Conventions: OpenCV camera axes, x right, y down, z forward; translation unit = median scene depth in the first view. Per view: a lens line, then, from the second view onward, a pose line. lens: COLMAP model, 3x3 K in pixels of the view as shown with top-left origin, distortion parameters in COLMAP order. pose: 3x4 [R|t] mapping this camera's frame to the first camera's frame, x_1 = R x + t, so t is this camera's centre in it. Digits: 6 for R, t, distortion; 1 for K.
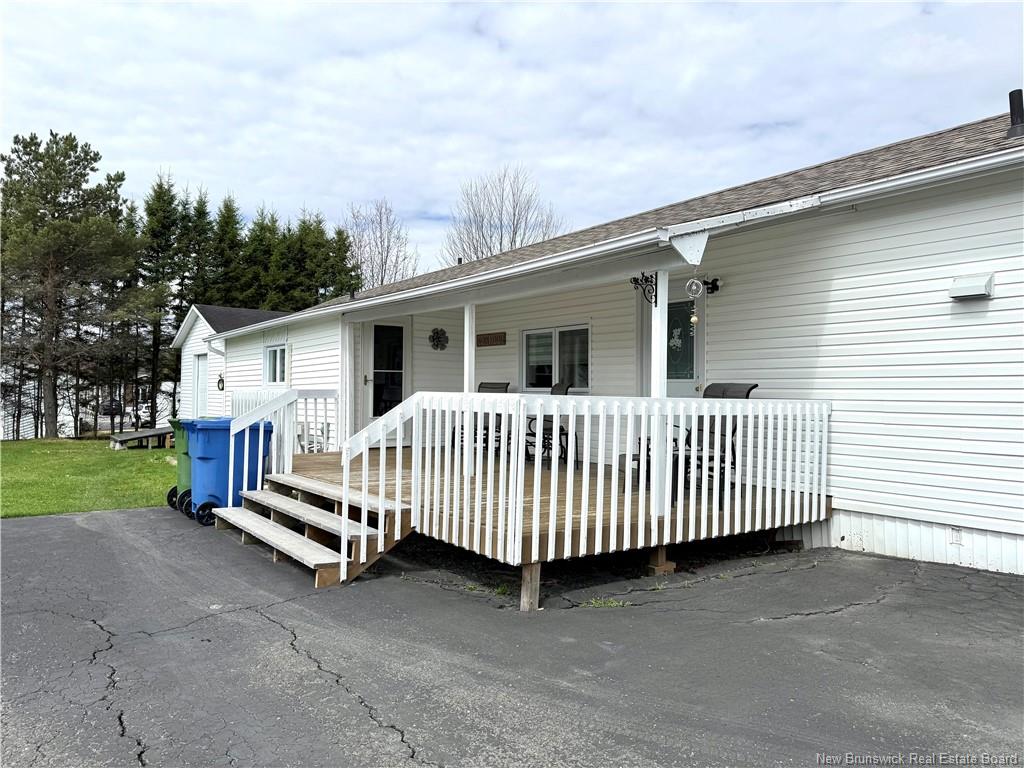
lens RADIAL K [[711.6, 0, 511.7], [0, 711.6, 380.0], [0, 0, 1]] dist [0.043296, -0.090954]
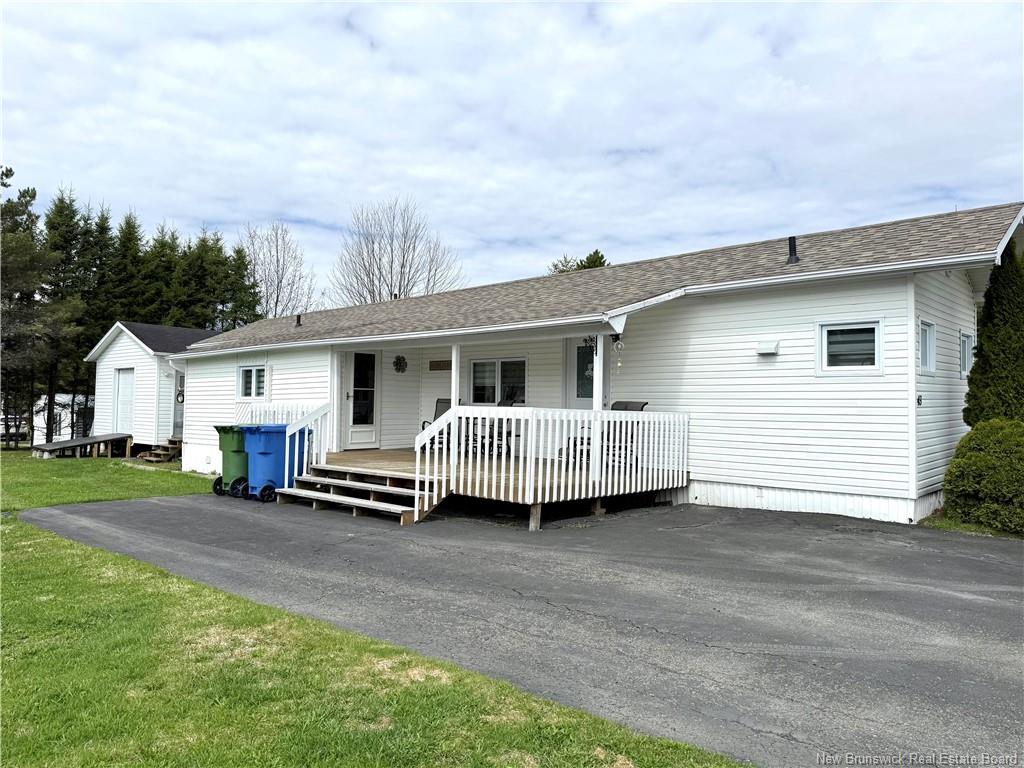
lens RADIAL K [[699.9, 0, 512.0], [0, 699.9, 384.0], [0, 0, 1]] dist [0.035734, -0.001663]
pose [[0.980531, 0.010456, 0.196085, -0.222625], [-0.008034, 0.999881, -0.013142, -0.009944], [-0.196199, 0.011310, 0.980499, -0.409962]]
